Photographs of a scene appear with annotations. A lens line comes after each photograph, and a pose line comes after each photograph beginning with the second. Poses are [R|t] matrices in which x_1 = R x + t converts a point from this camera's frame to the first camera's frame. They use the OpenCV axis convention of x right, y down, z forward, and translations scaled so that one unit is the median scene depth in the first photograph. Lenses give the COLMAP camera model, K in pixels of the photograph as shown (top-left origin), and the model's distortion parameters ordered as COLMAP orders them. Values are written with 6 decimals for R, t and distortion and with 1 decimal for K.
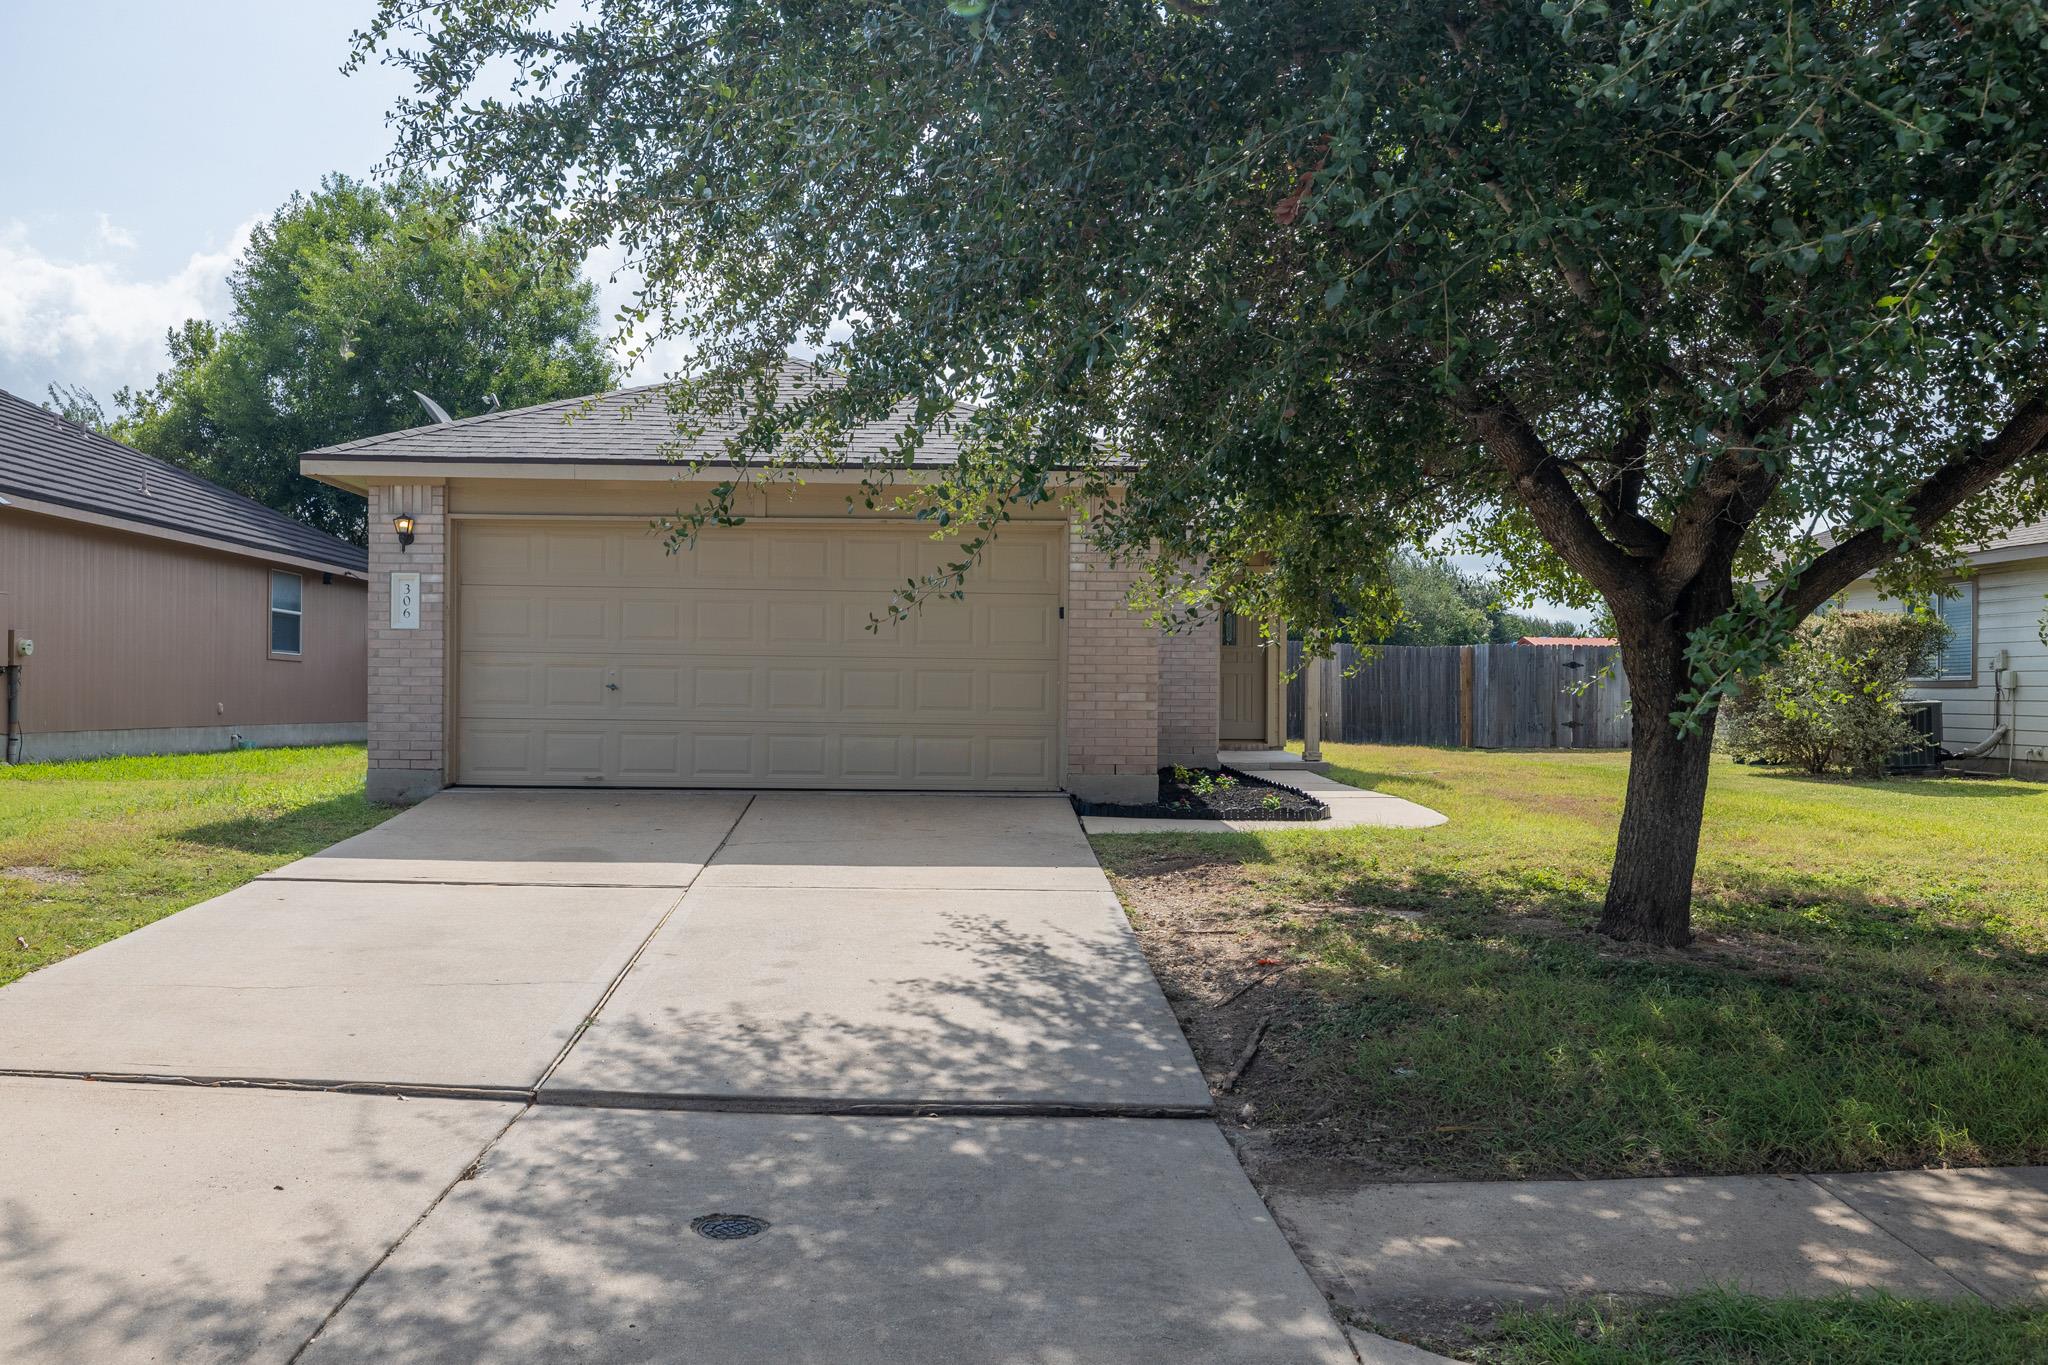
lens RADIAL K [[1831.4, 0, 1023.0], [0, 1831.4, 682.6], [0, 0, 1]] dist [-0.001440, -0.000389]
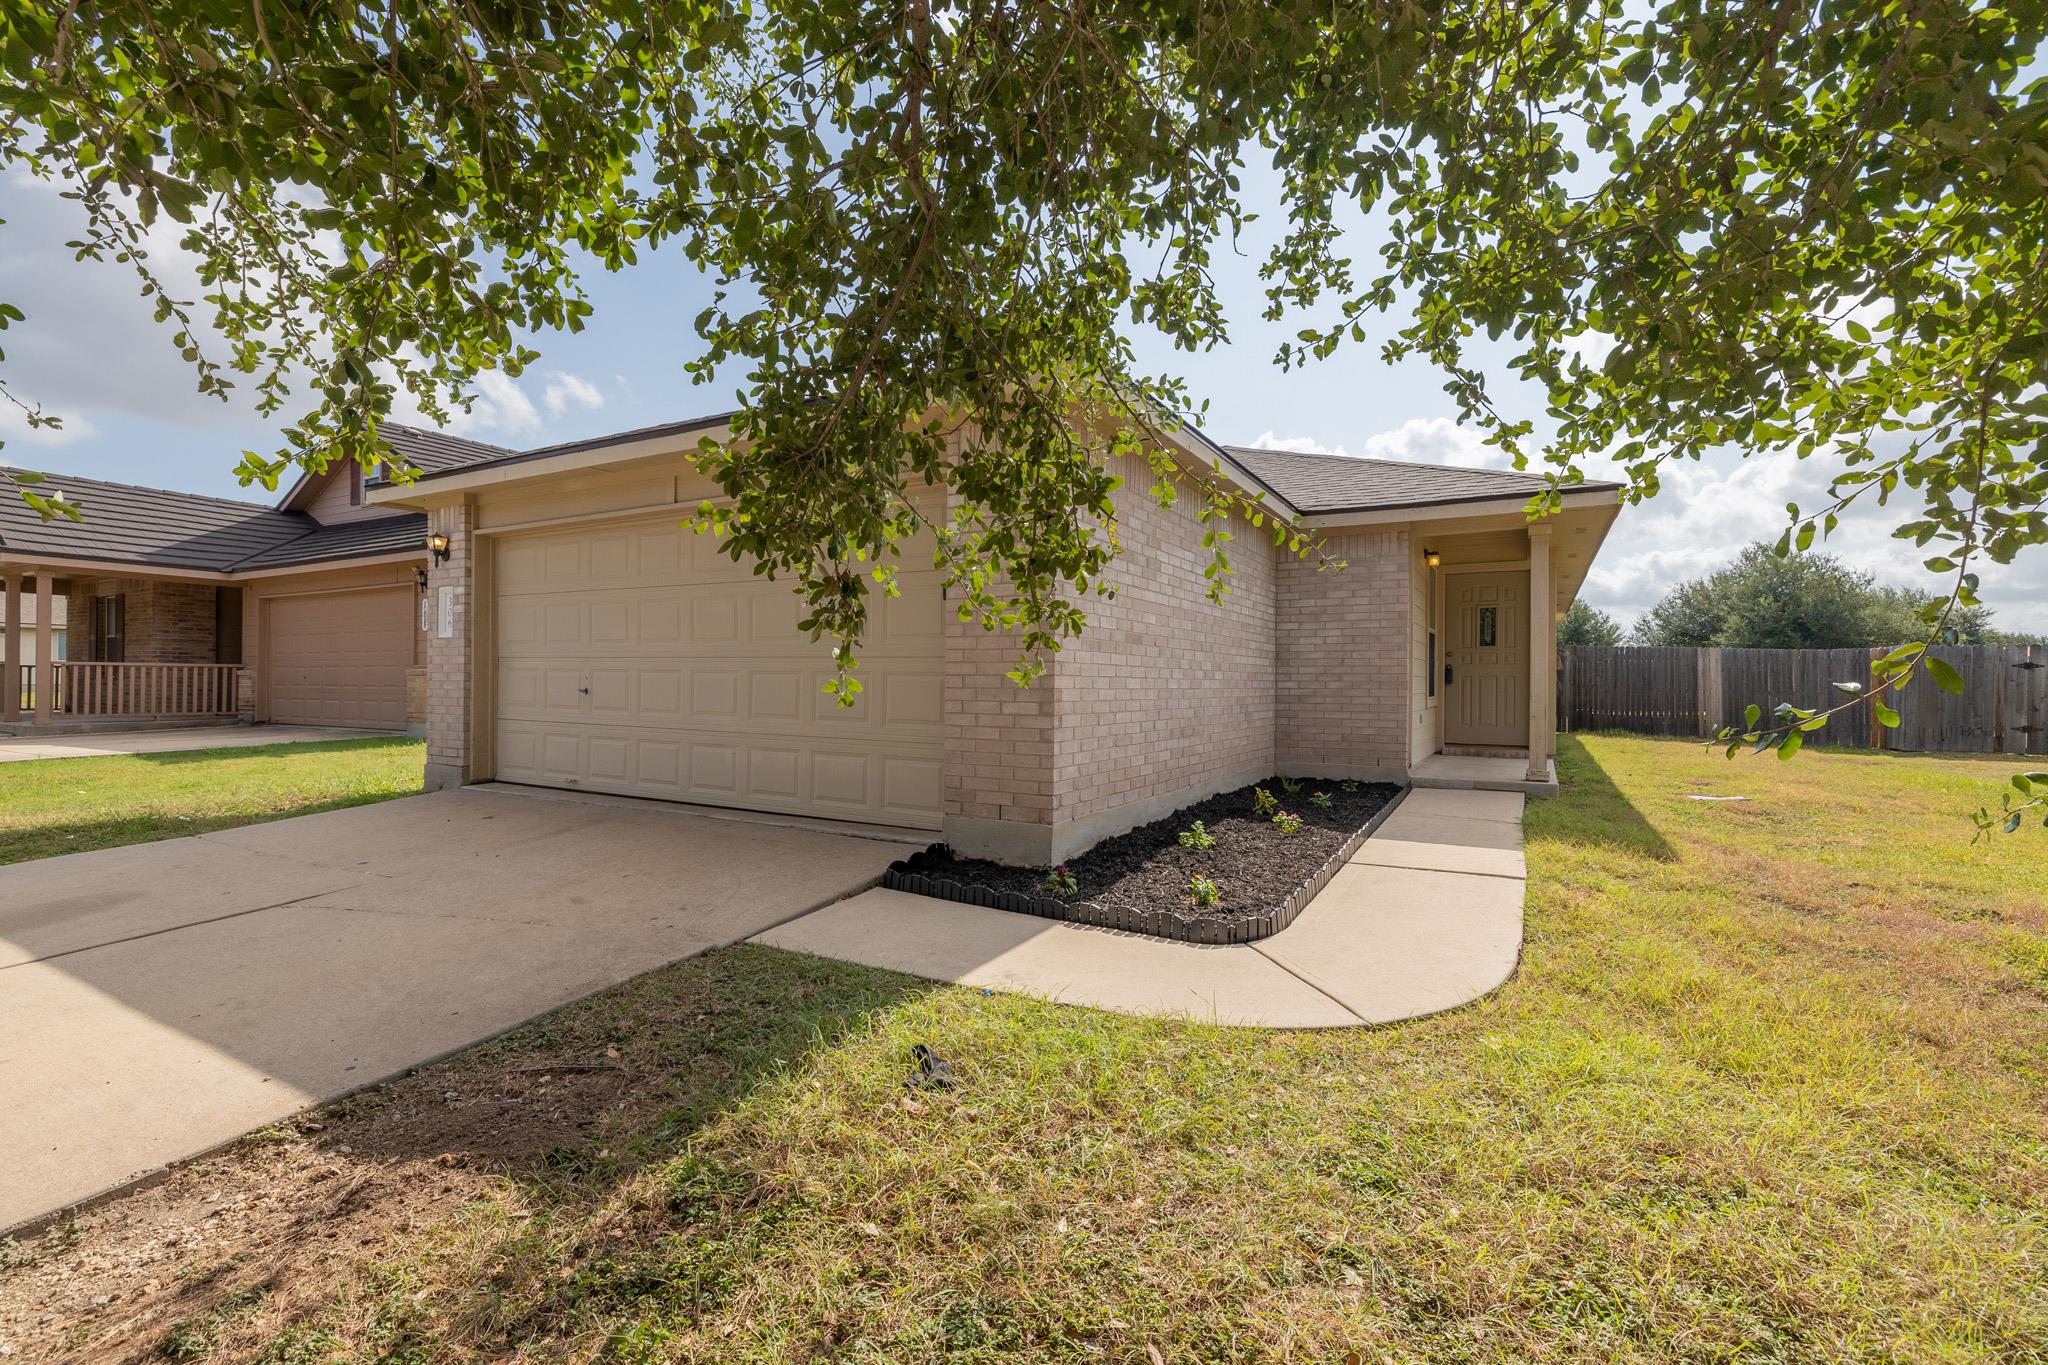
lens RADIAL K [[898.0, 0, 1021.1], [0, 898.0, 679.7], [0, 0, 1]] dist [0.000803, 0.000109]
pose [[0.843767, -0.002570, -0.536704, 0.239087], [0.000232, 0.999990, -0.004424, -0.001477], [0.536710, 0.003608, 0.843759, 0.710140]]
